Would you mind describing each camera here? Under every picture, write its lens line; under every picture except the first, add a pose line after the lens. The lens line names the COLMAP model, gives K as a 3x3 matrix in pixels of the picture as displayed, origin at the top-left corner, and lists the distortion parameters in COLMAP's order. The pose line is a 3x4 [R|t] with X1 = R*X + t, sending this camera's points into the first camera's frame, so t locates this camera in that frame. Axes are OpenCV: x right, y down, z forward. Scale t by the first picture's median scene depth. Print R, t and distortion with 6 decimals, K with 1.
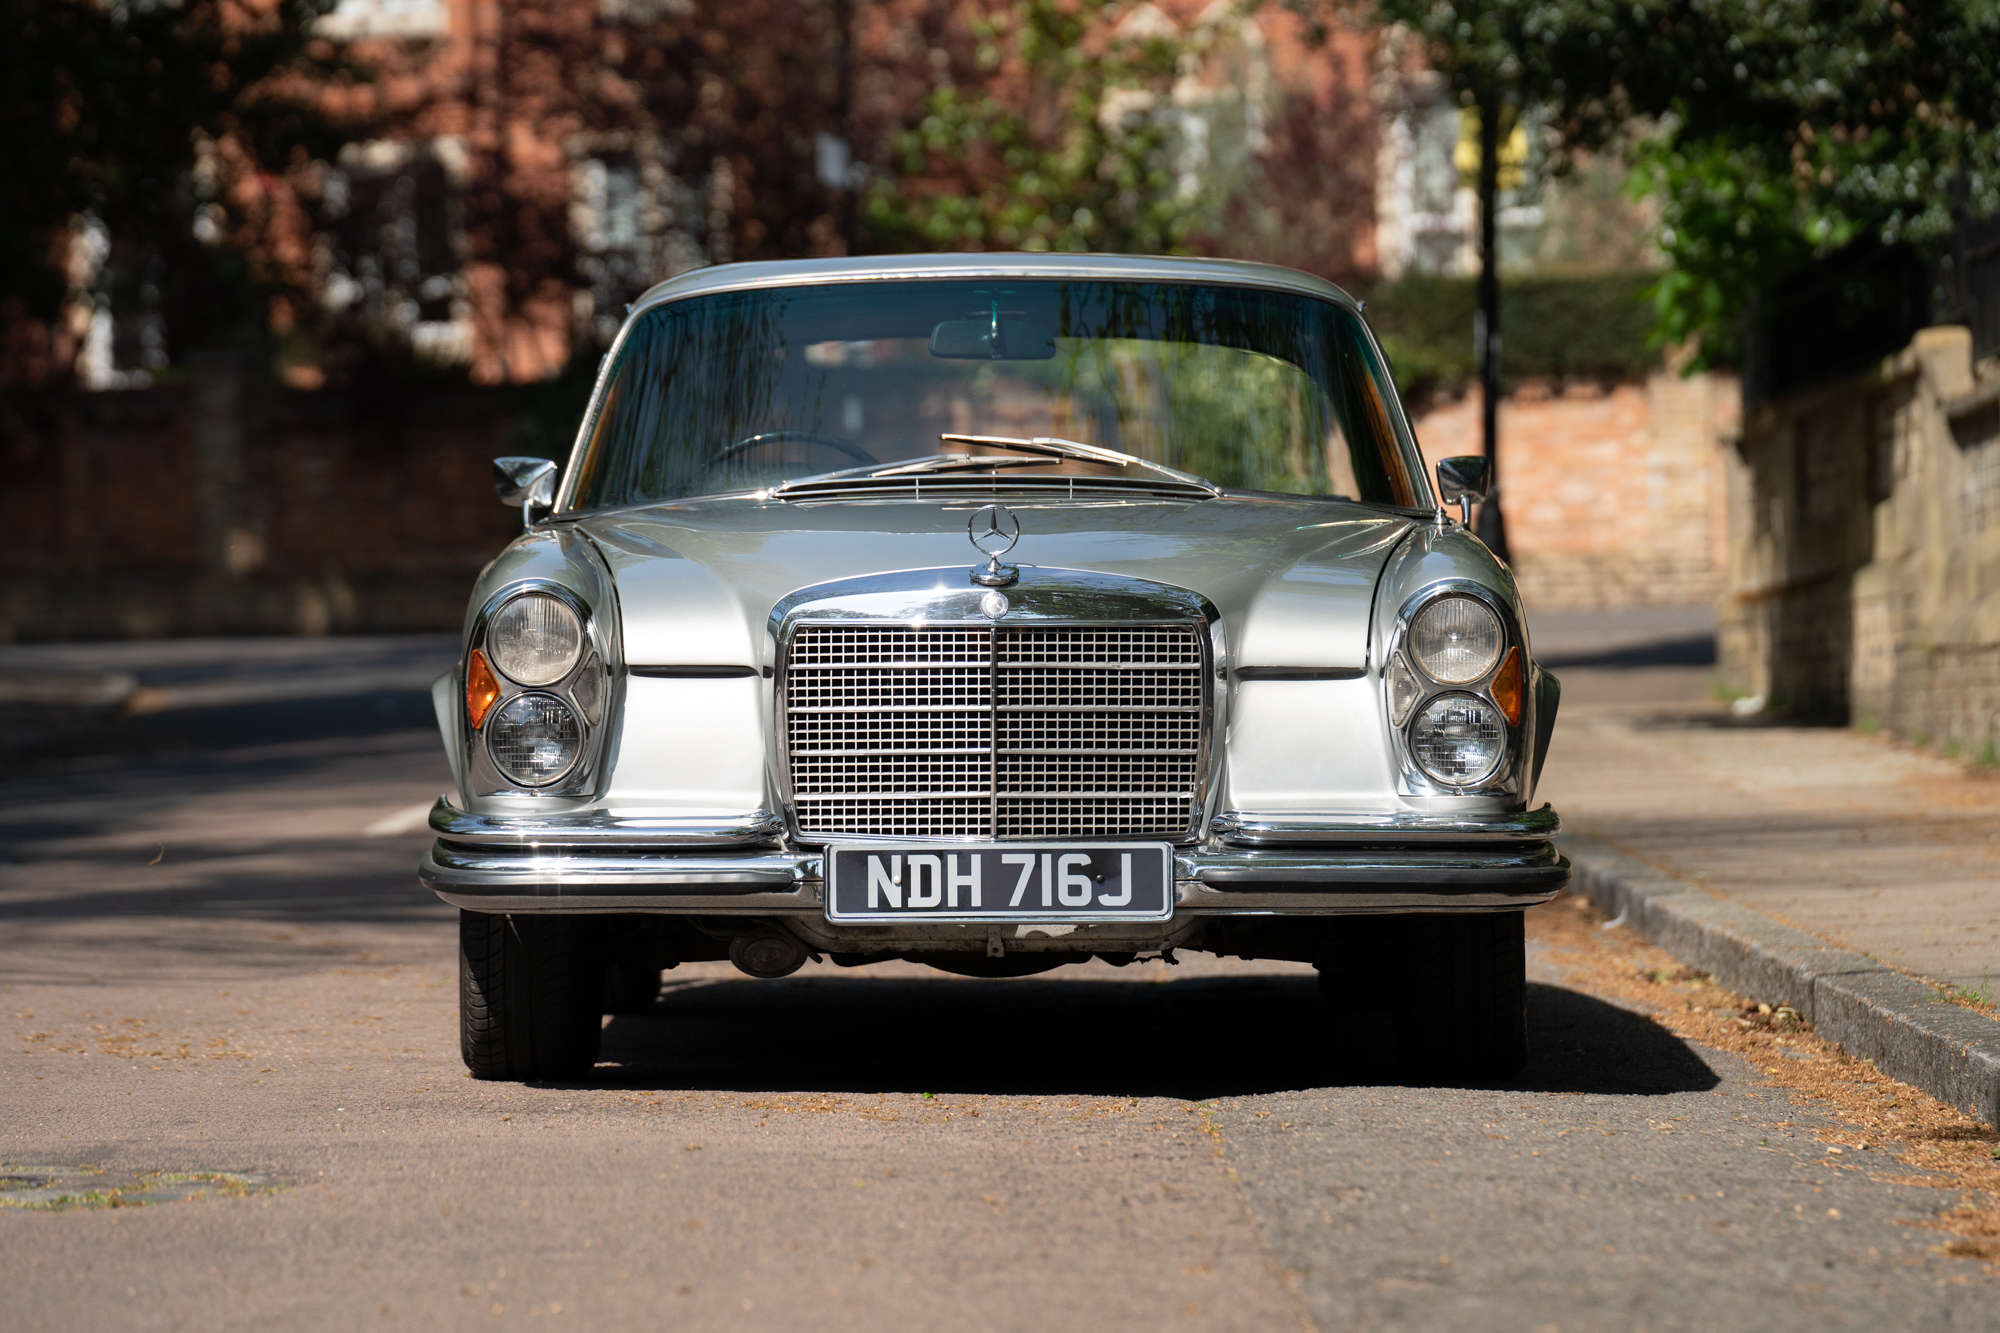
lens RADIAL K [[8639.4, 0, 999.9], [0, 8639.4, 662.0], [0, 0, 1]] dist [1.921992, 0.000000]
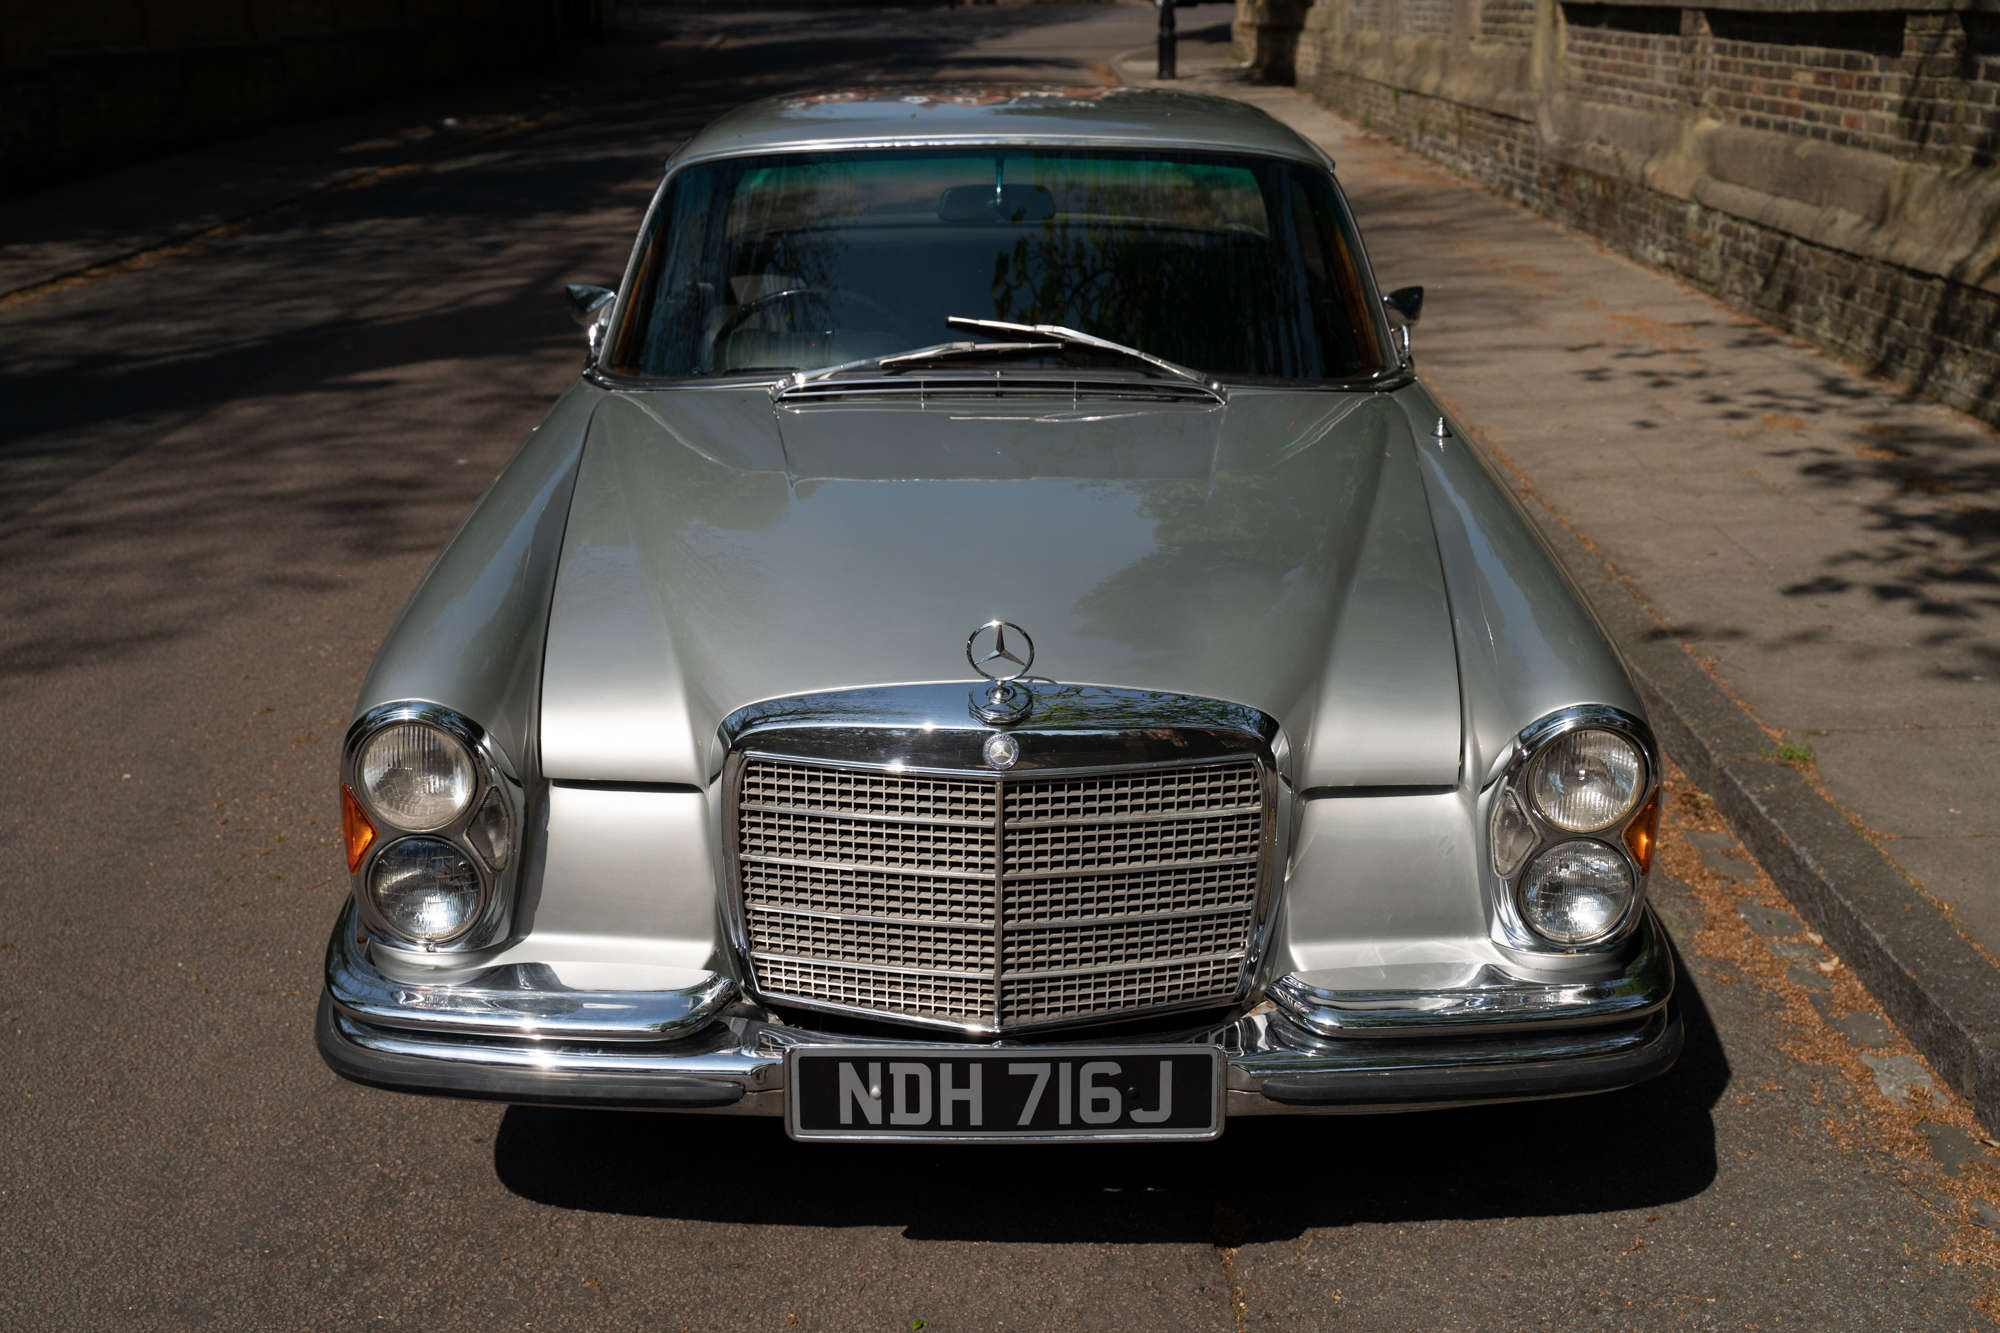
lens RADIAL K [[2165.7, 0, 1005.1], [0, 2165.7, 650.8], [0, 0, 1]] dist [0.026316, 0.000000]
pose [[0.999984, 0.002641, 0.005038, -0.001175], [-0.004000, 0.956156, 0.292830, -0.071163], [-0.004043, -0.292845, 0.956151, 0.817752]]
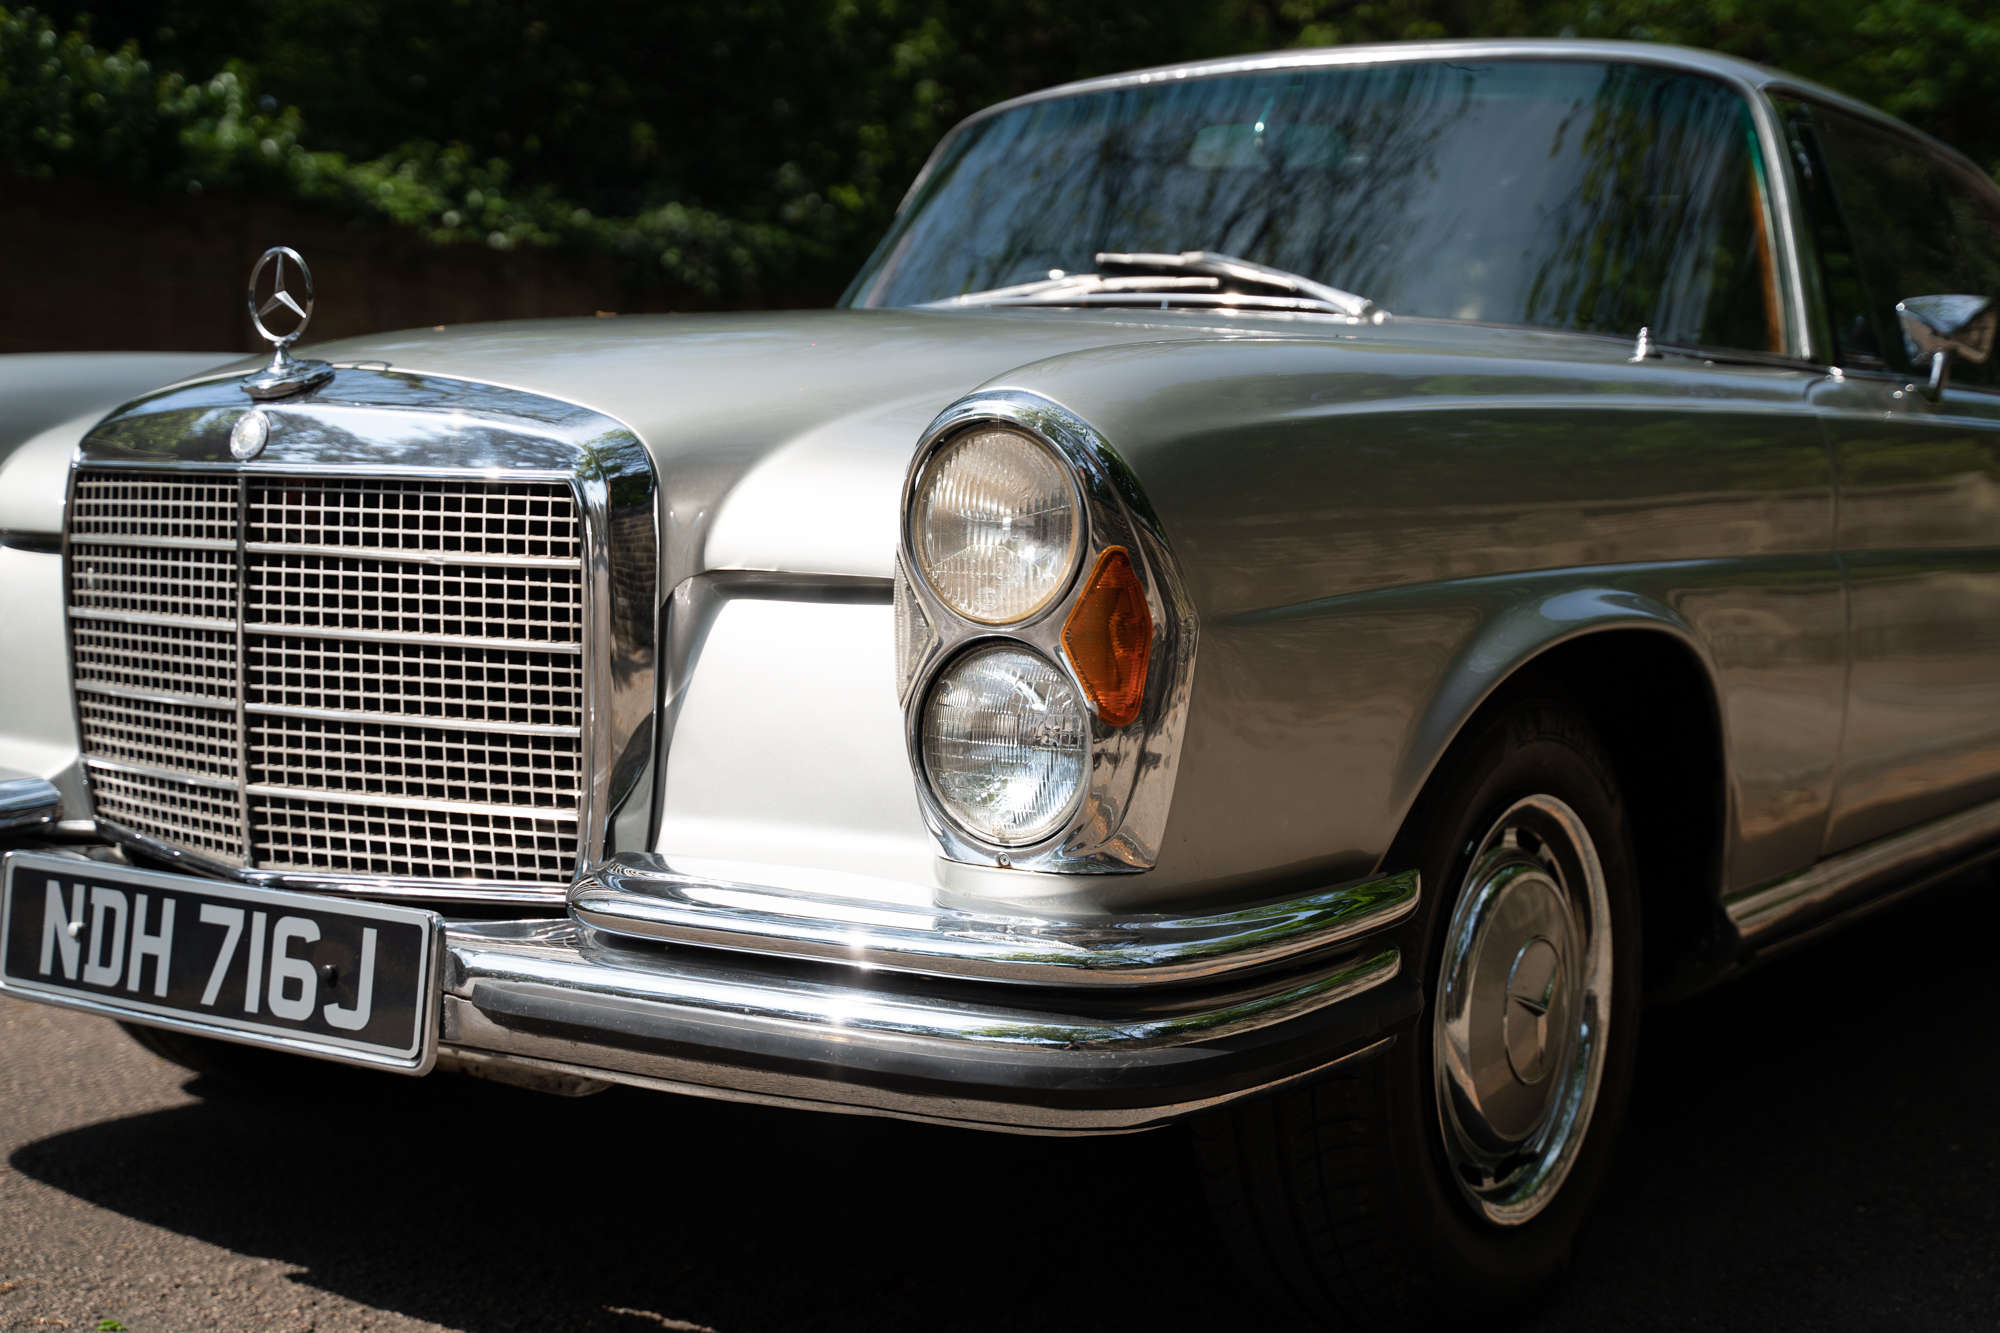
lens RADIAL K [[2631.9, 0, 998.4], [0, 2631.9, 660.3], [0, 0, 1]] dist [0.023093, 0.000000]
pose [[0.826737, 0.055039, -0.559890, 0.129244], [-0.043448, 0.998477, 0.033998, -0.000219], [0.560908, -0.003781, 0.827869, 0.889063]]
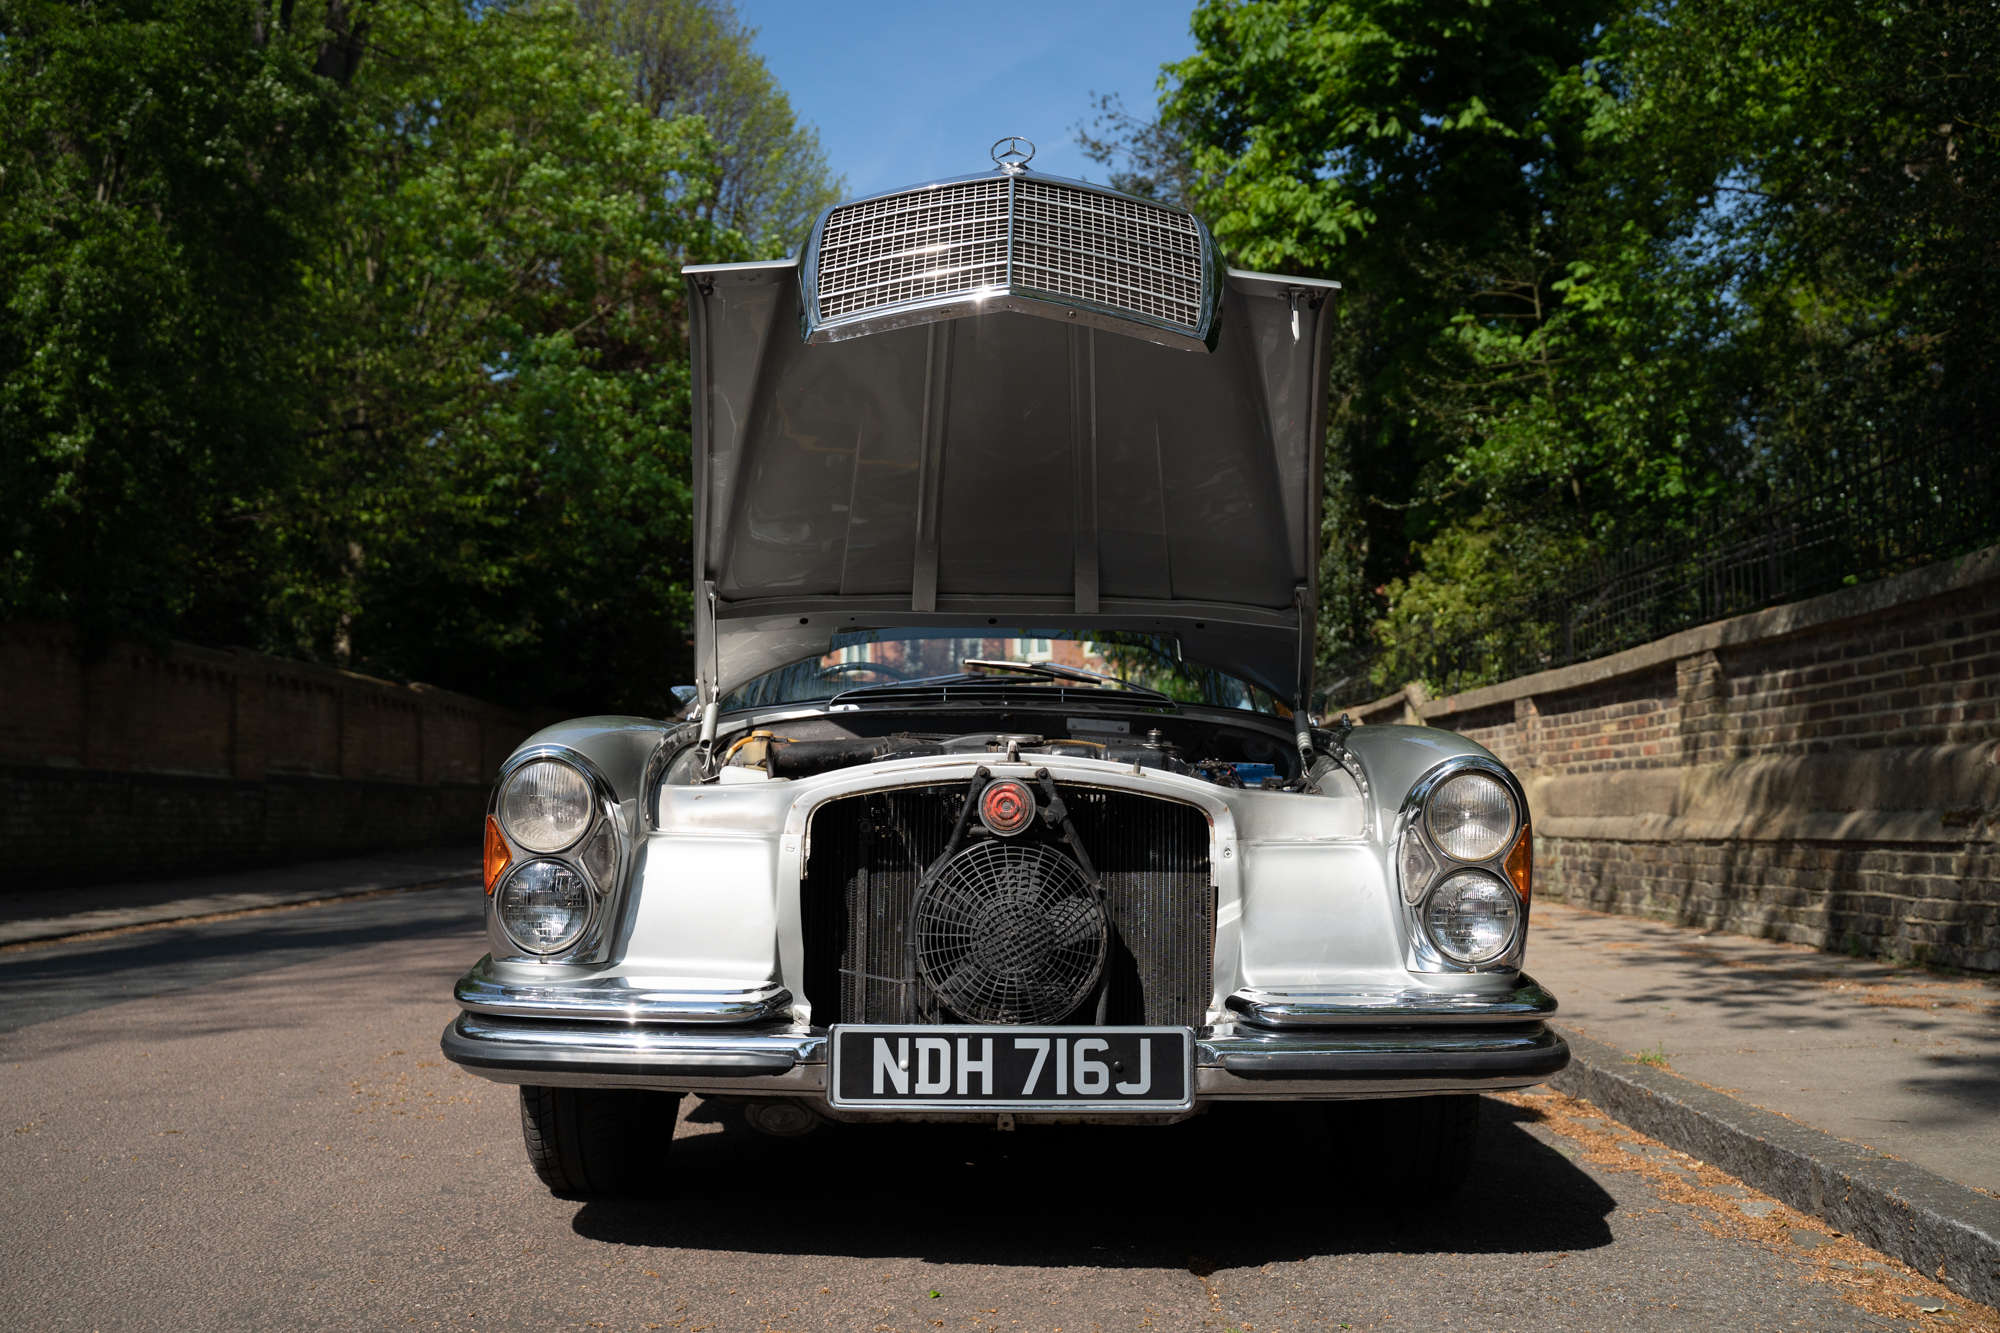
lens RADIAL K [[1765.5, 0, 1009.5], [0, 1765.5, 672.5], [0, 0, 1]] dist [-0.060075, 0.014341]
pose [[0.999885, 0.012077, 0.009165, -0.002597], [-0.011304, 0.996713, -0.080224, -0.002280], [-0.010104, 0.080111, 0.996735, 0.799877]]
